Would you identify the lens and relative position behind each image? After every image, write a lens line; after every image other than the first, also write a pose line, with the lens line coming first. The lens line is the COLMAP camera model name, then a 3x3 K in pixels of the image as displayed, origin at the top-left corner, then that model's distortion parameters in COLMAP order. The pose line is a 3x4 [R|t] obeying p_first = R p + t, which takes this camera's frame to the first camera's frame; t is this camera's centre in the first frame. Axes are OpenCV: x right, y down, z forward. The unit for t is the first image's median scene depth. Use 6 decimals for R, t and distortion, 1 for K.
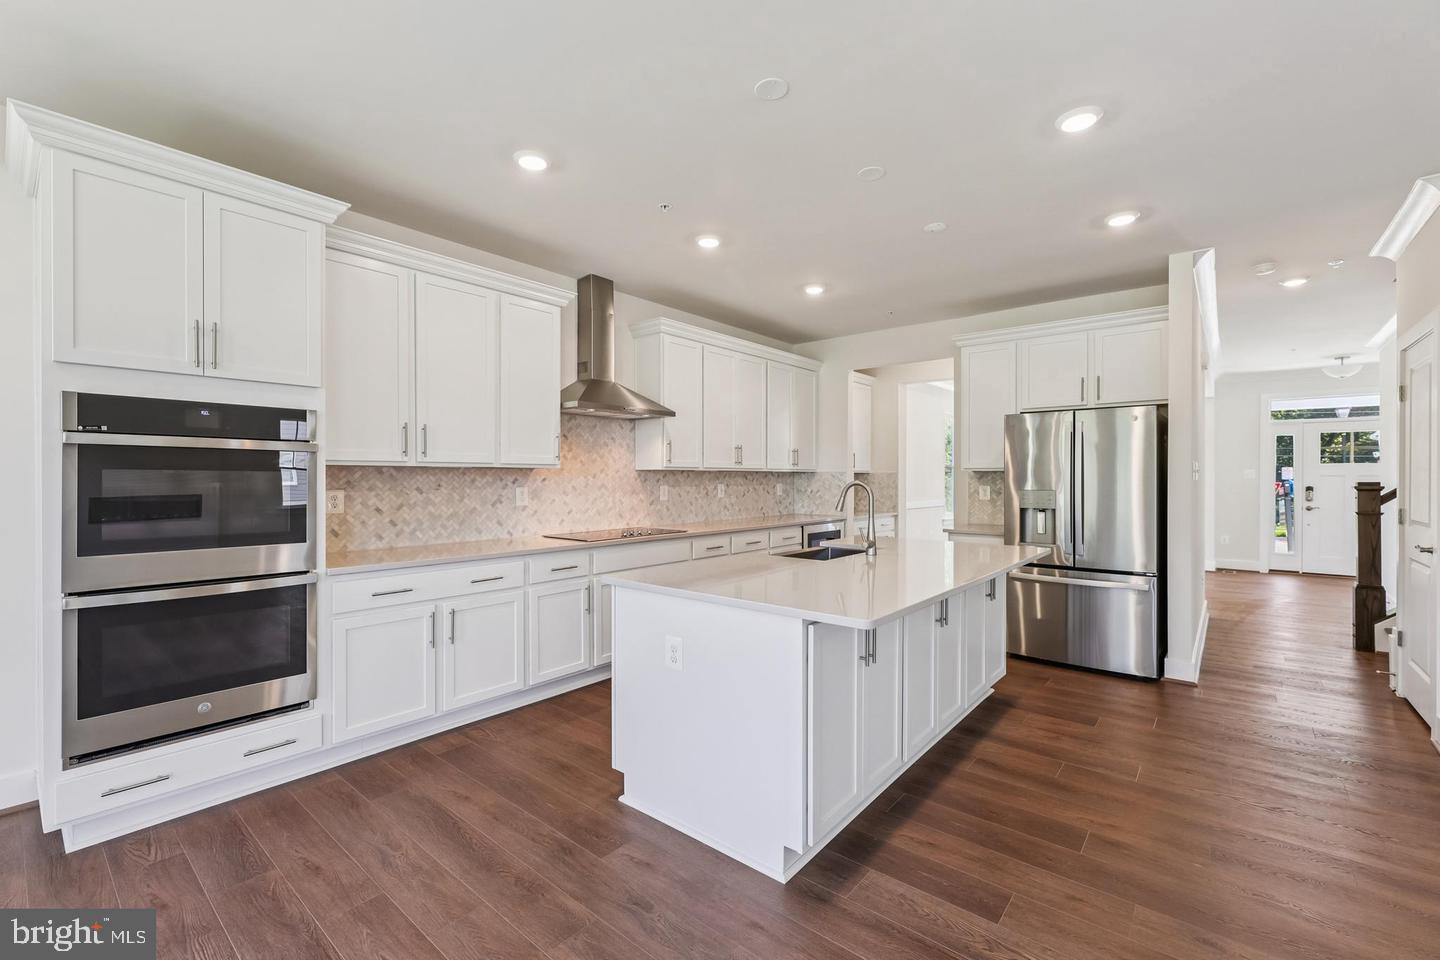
lens RADIAL K [[610.2, 0, 719.5], [0, 610.2, 479.4], [0, 0, 1]] dist [0.004199, 0.000499]
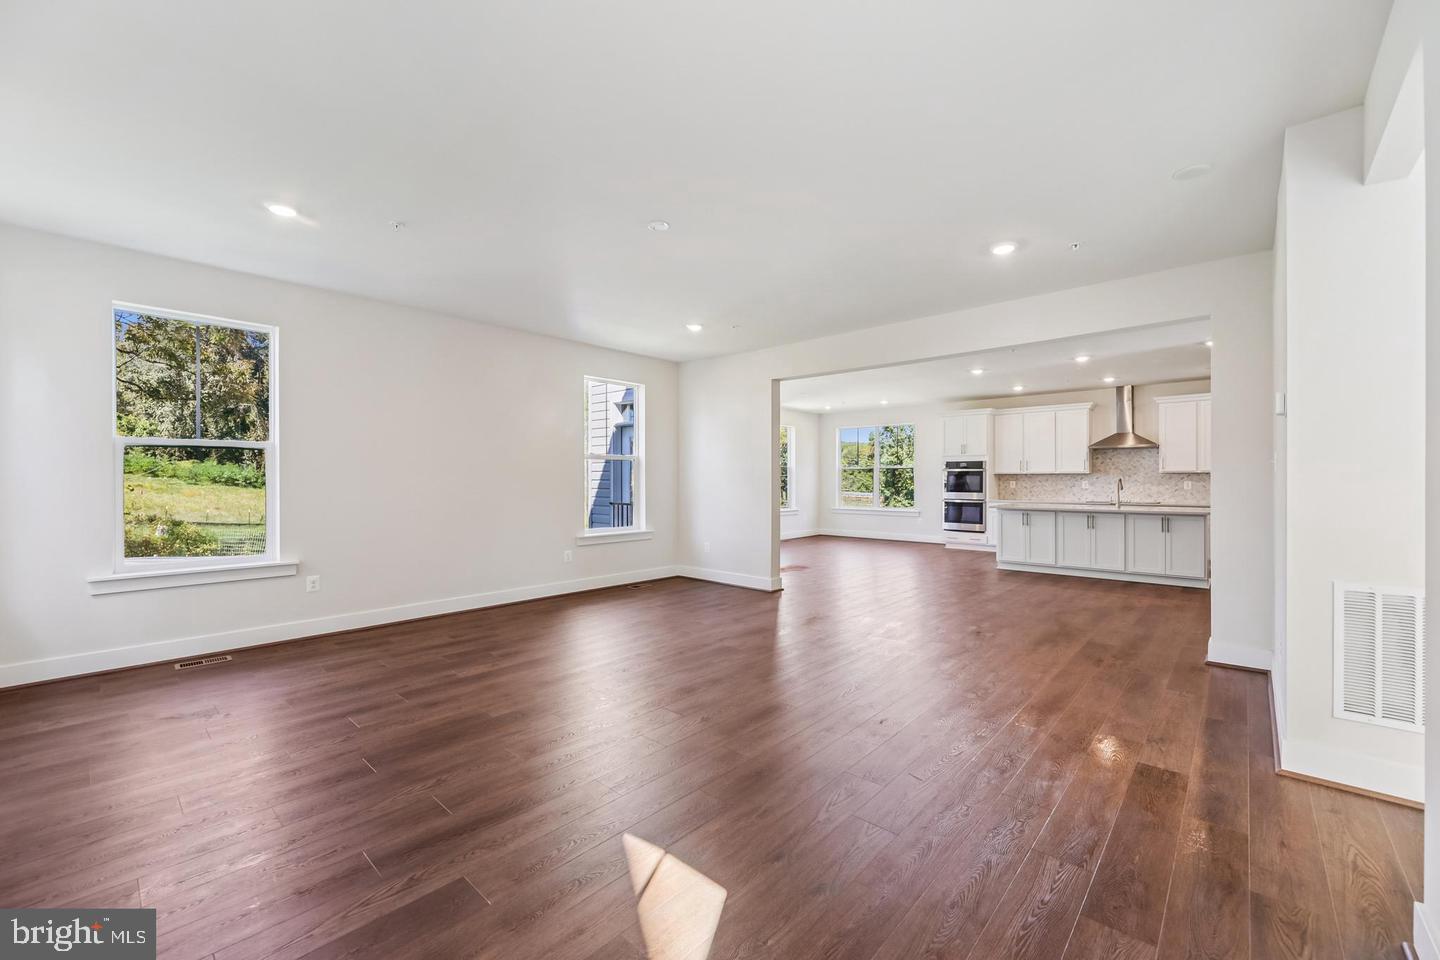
lens RADIAL K [[587.0, 0, 713.1], [0, 587.0, 481.8], [0, 0, 1]] dist [0.025866, 0.000388]
pose [[-0.042903, 0.000658, -0.999079, 2.808171], [-0.001446, 0.999999, 0.000721, 0.021297], [0.999078, 0.001475, -0.042902, -0.540884]]
